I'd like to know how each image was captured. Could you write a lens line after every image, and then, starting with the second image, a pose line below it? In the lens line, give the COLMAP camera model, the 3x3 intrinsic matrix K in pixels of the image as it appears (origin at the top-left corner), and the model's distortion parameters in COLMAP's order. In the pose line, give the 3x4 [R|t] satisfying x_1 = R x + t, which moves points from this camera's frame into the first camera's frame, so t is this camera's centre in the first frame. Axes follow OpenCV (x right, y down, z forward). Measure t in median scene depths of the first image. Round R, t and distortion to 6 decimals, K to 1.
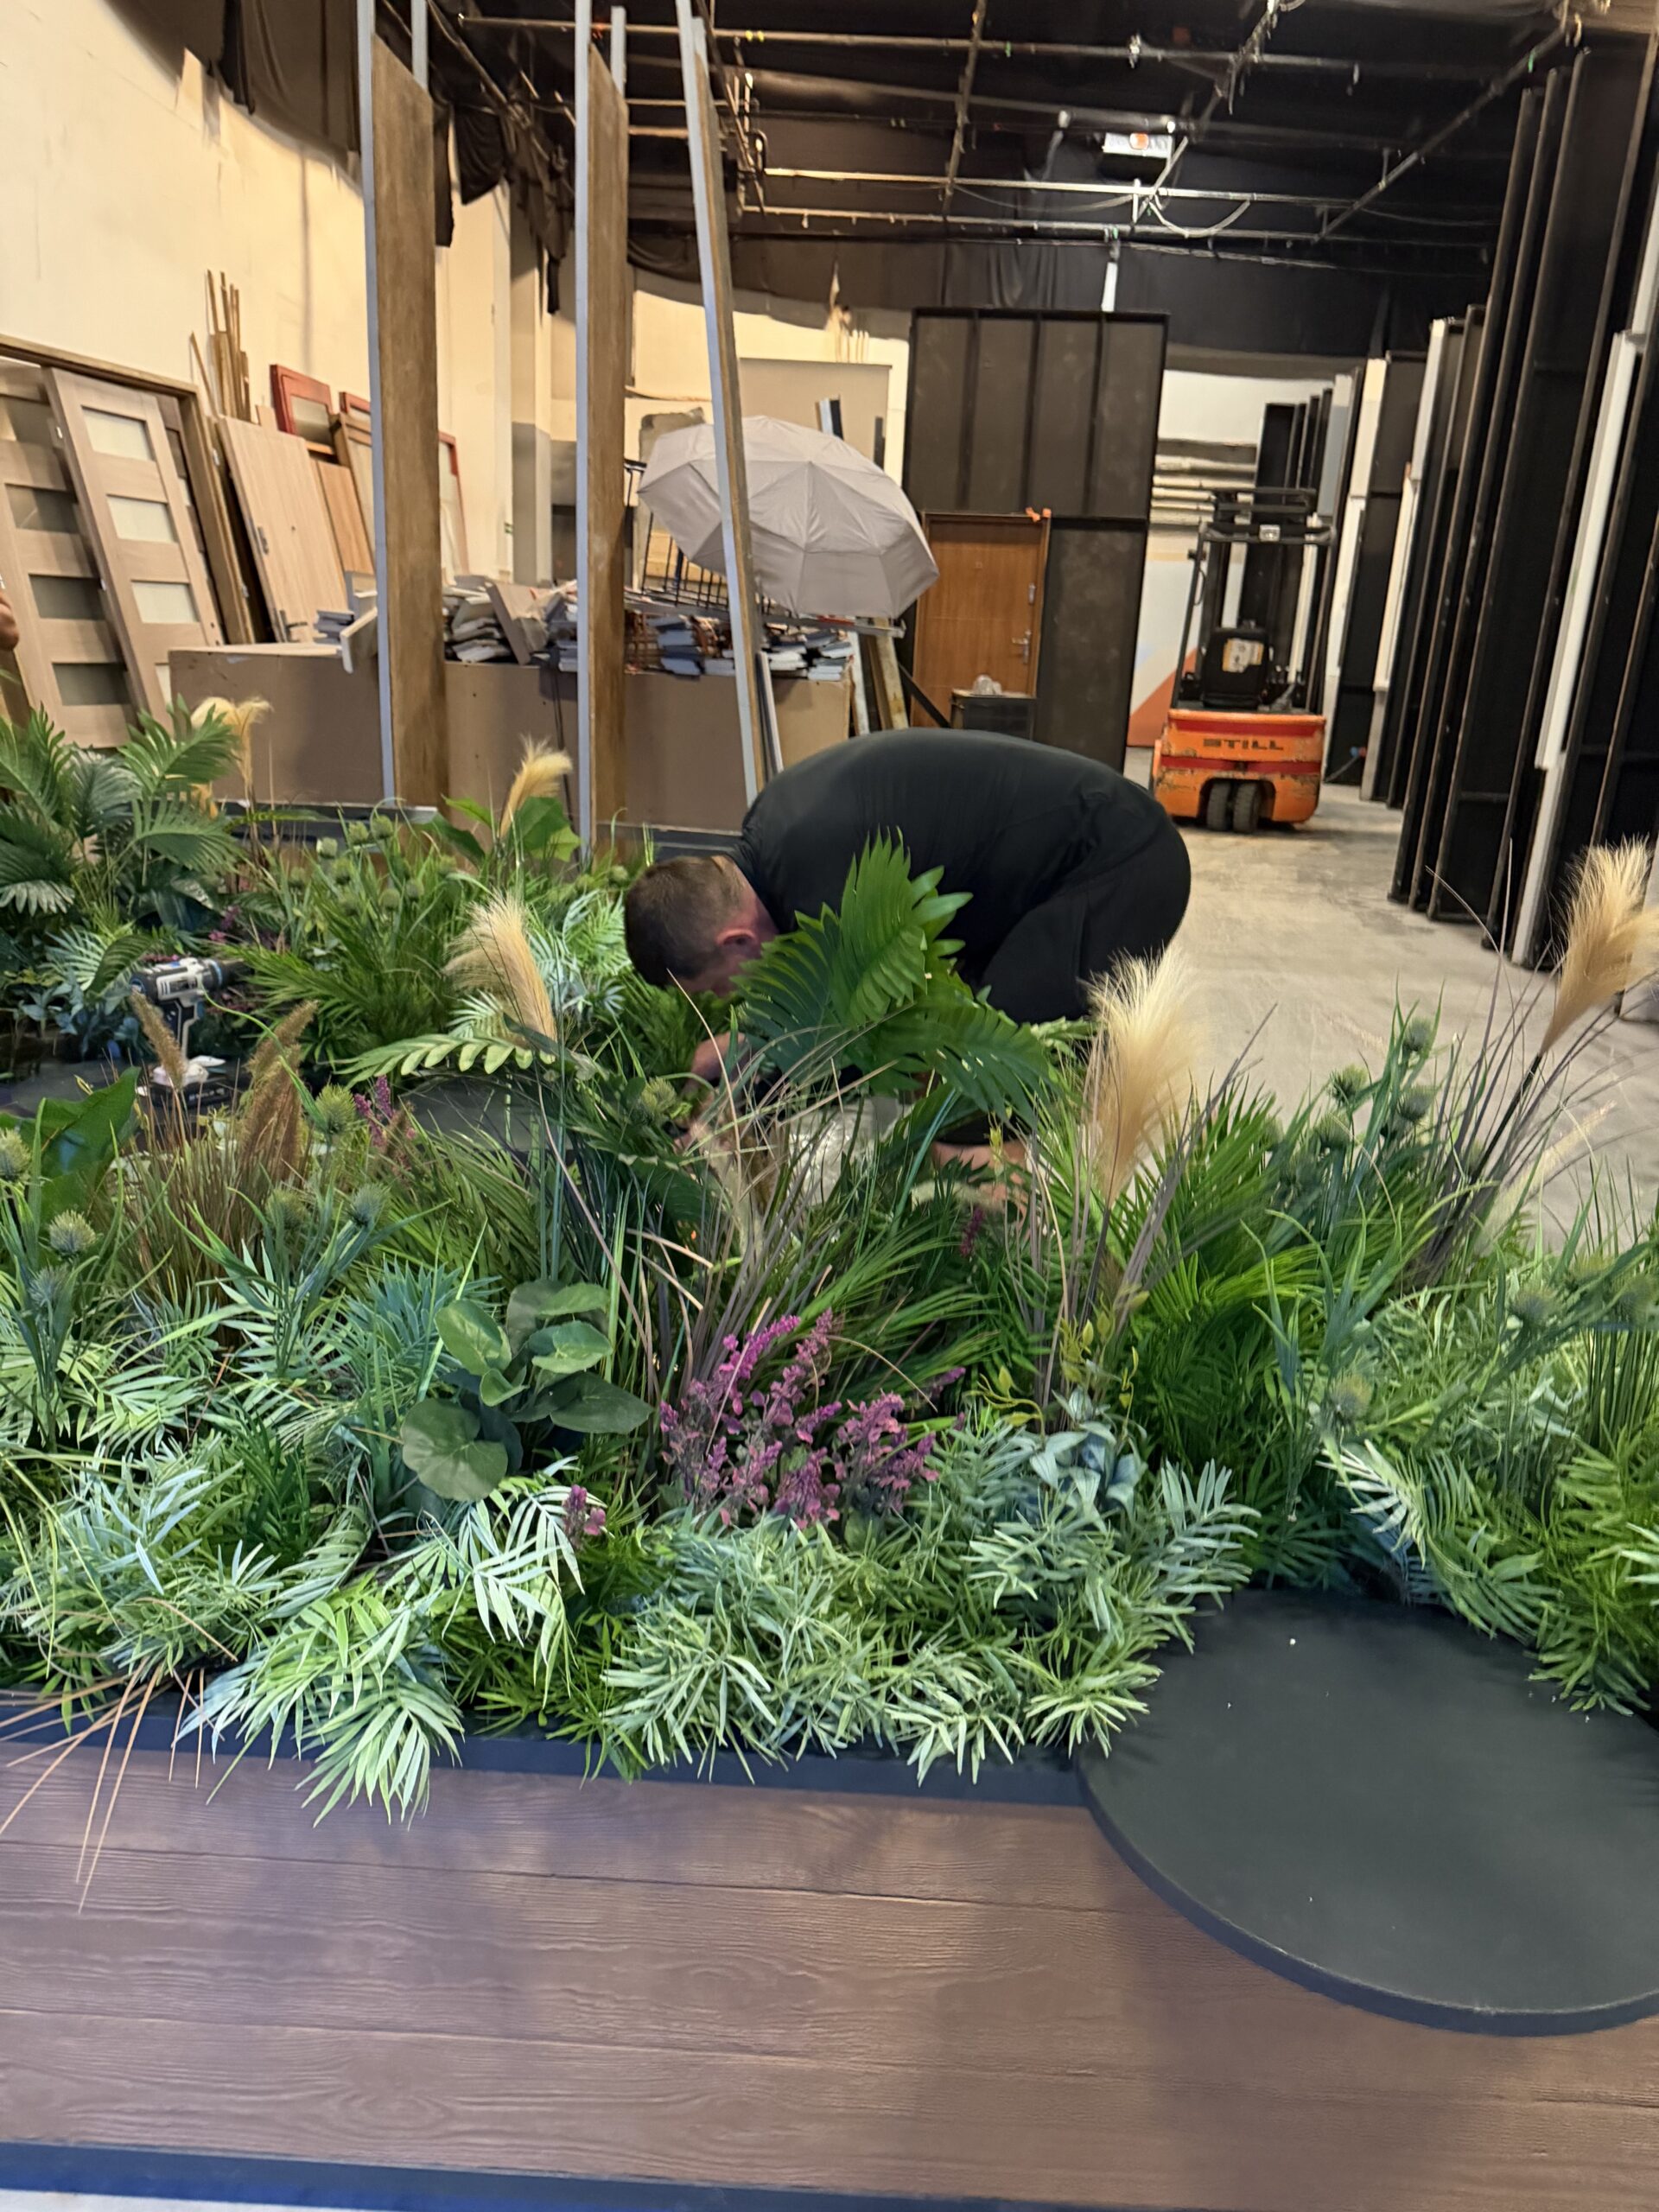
lens RADIAL K [[1557.8, 0, 822.3], [0, 1557.8, 1117.4], [0, 0, 1]] dist [0.037582, -0.056080]
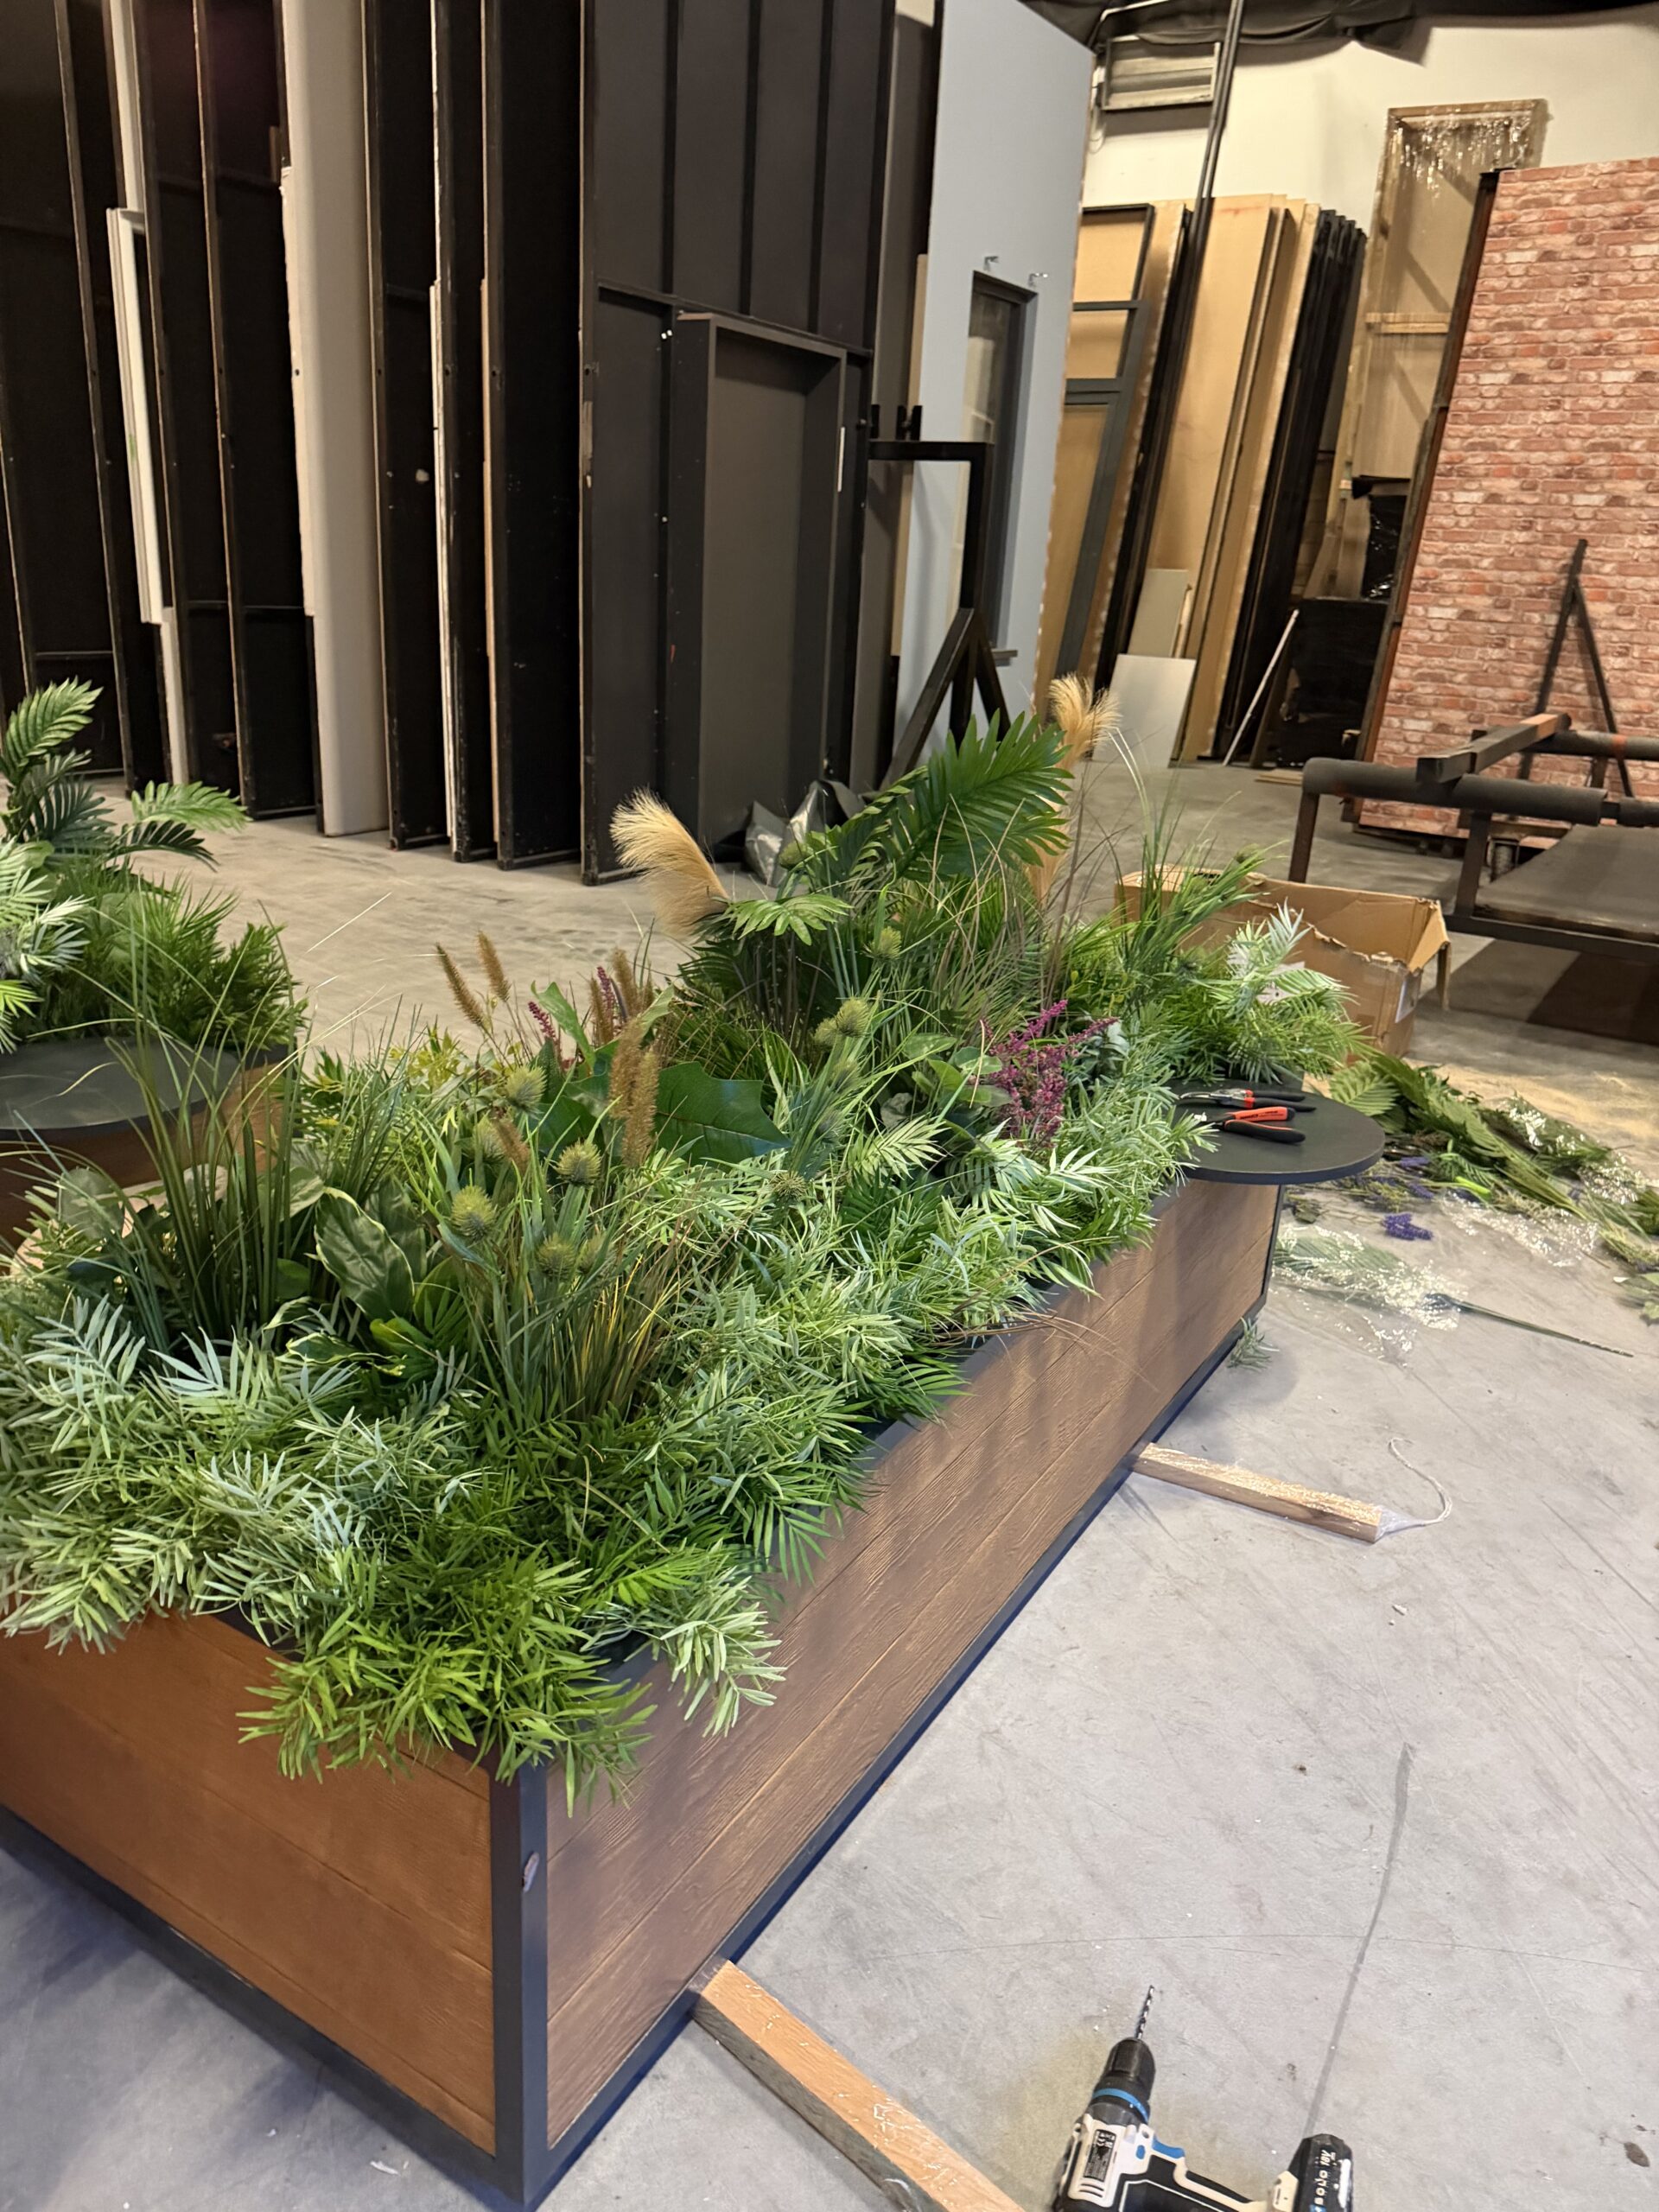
lens RADIAL K [[1557.8, 0, 793.9], [0, 1557.8, 1124.1], [0, 0, 1]] dist [0.037582, -0.056080]
pose [[0.523890, -0.322088, 0.788542, -0.619317], [0.241155, 0.943960, 0.225352, -0.079143], [-0.816936, 0.072101, 0.572204, 0.104555]]
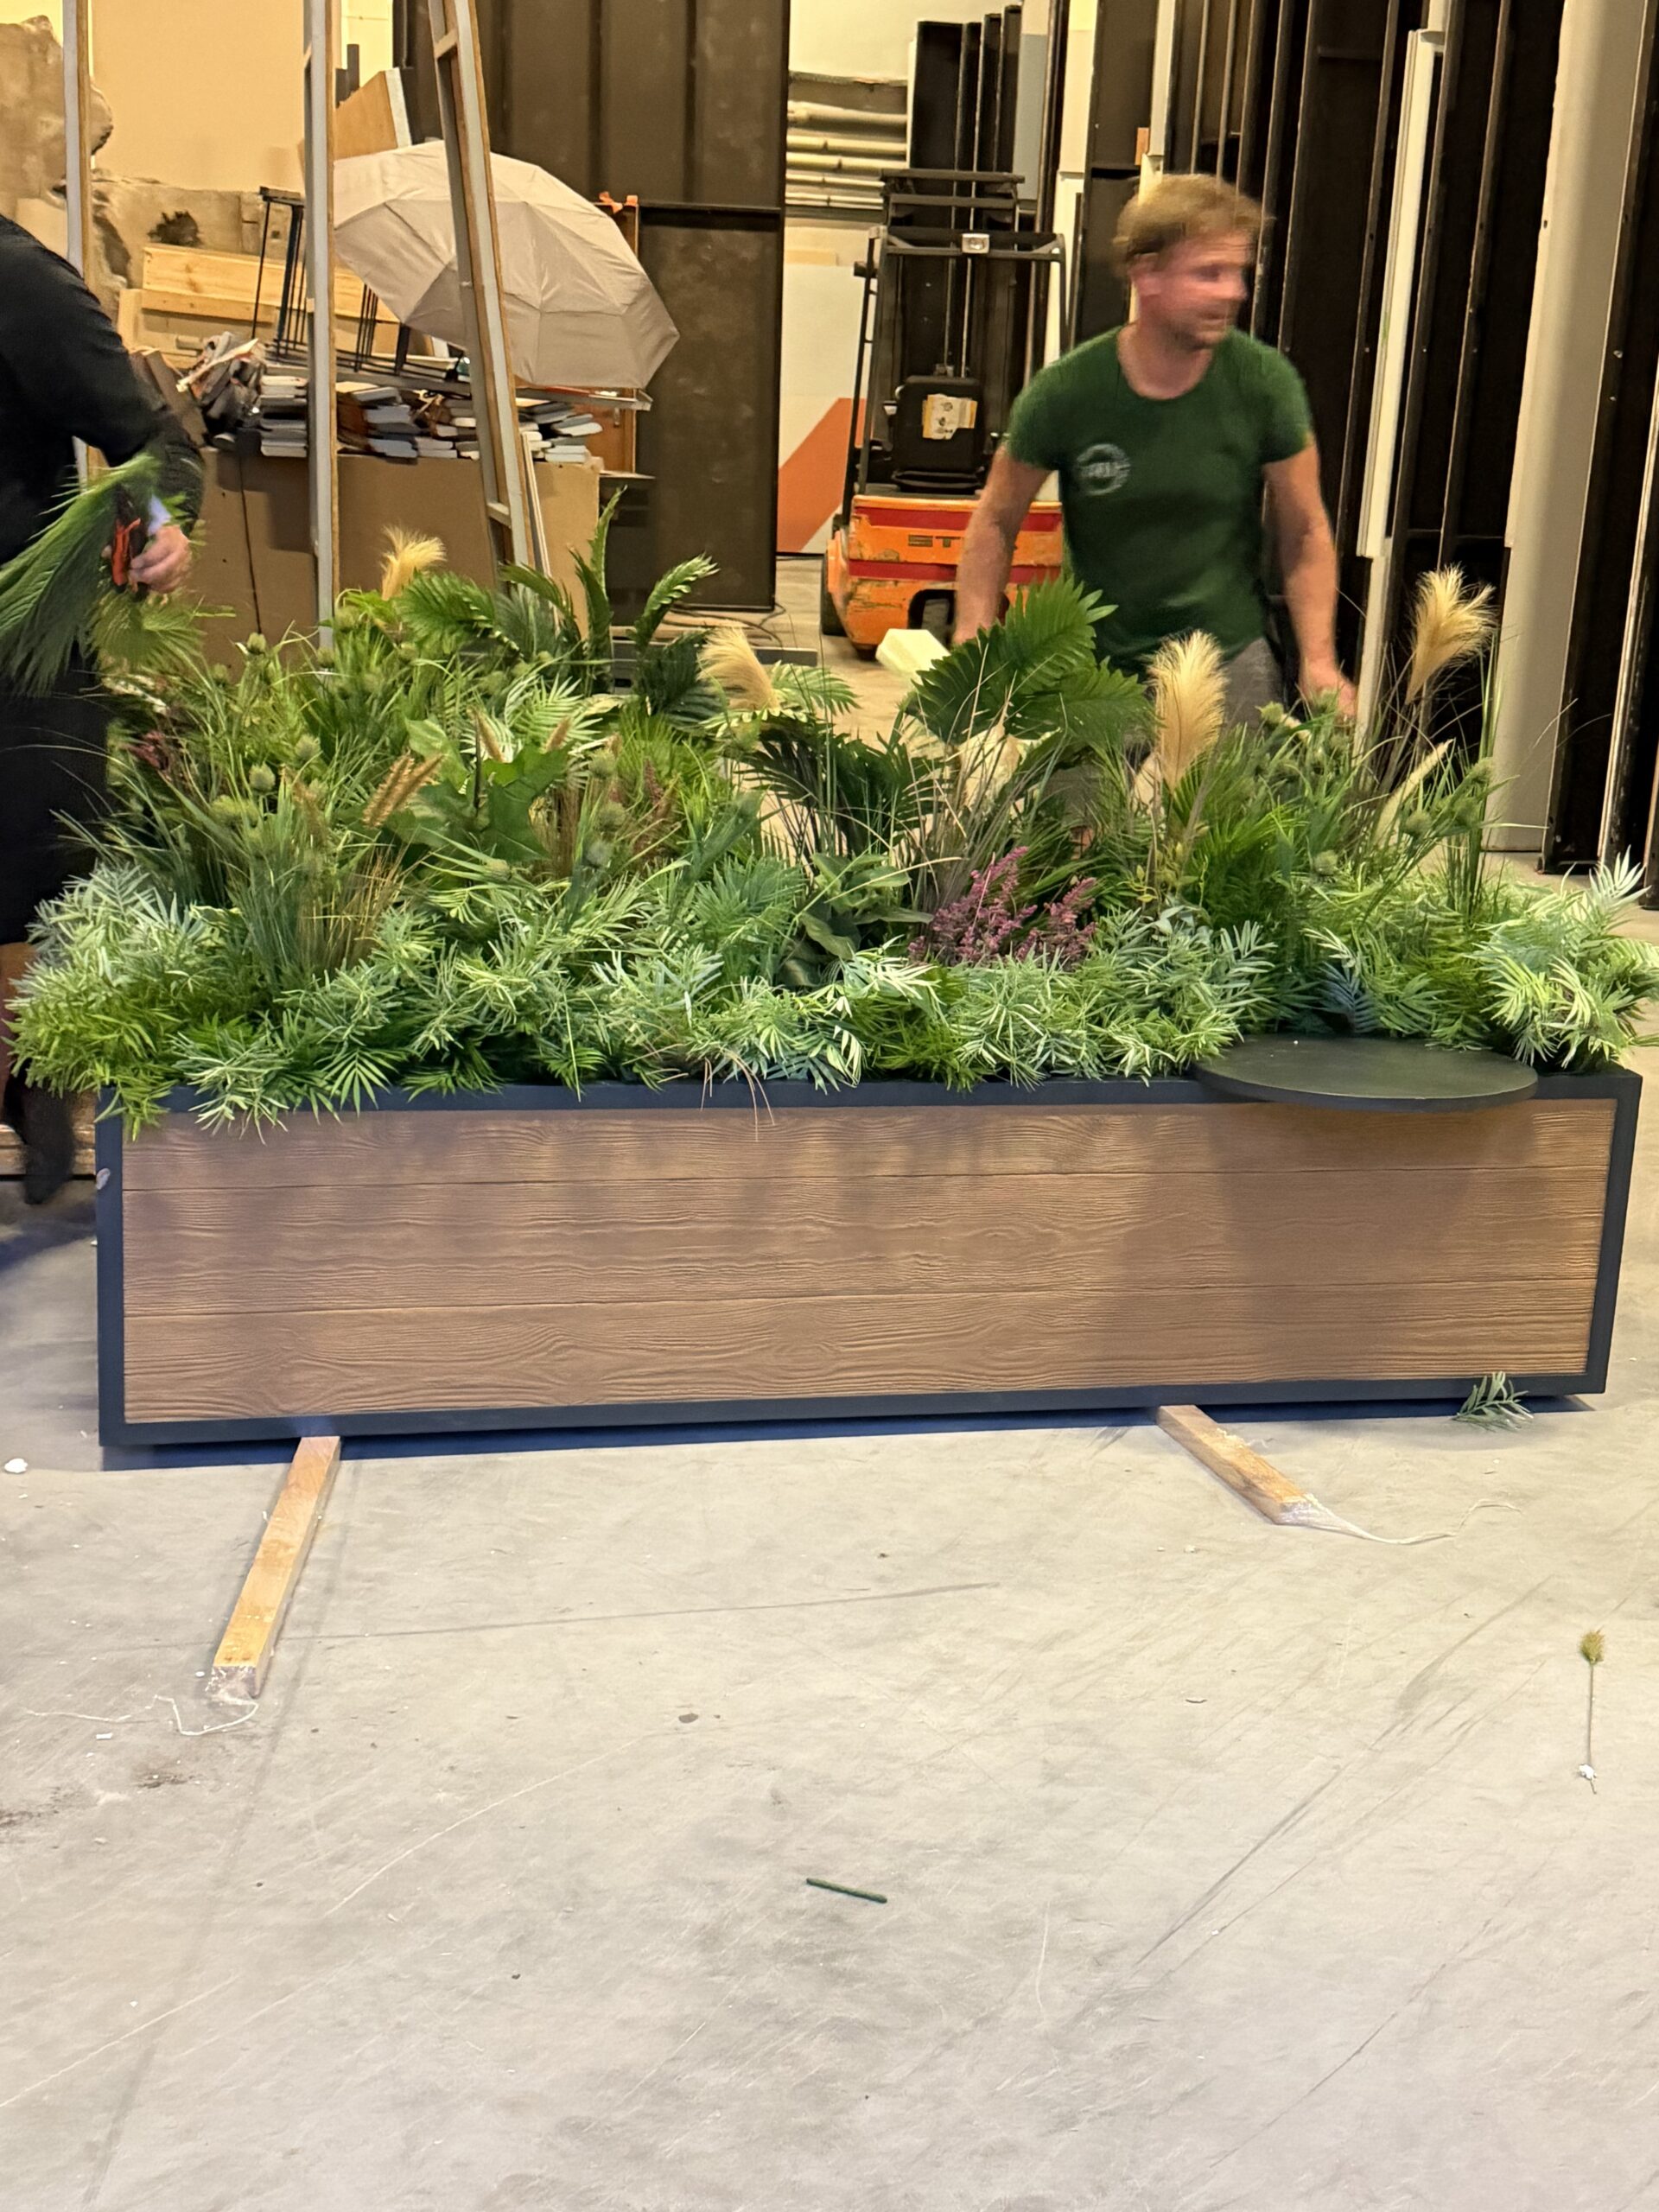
lens RADIAL K [[2832.7, 0, 822.2], [0, 2832.7, 1123.3], [0, 0, 1]] dist [0.108077, 0.000000]
pose [[0.970344, -0.067412, 0.232136, -0.389654], [0.076584, 0.996590, -0.030718, 0.204411], [-0.229274, 0.047585, 0.972198, -0.791962]]
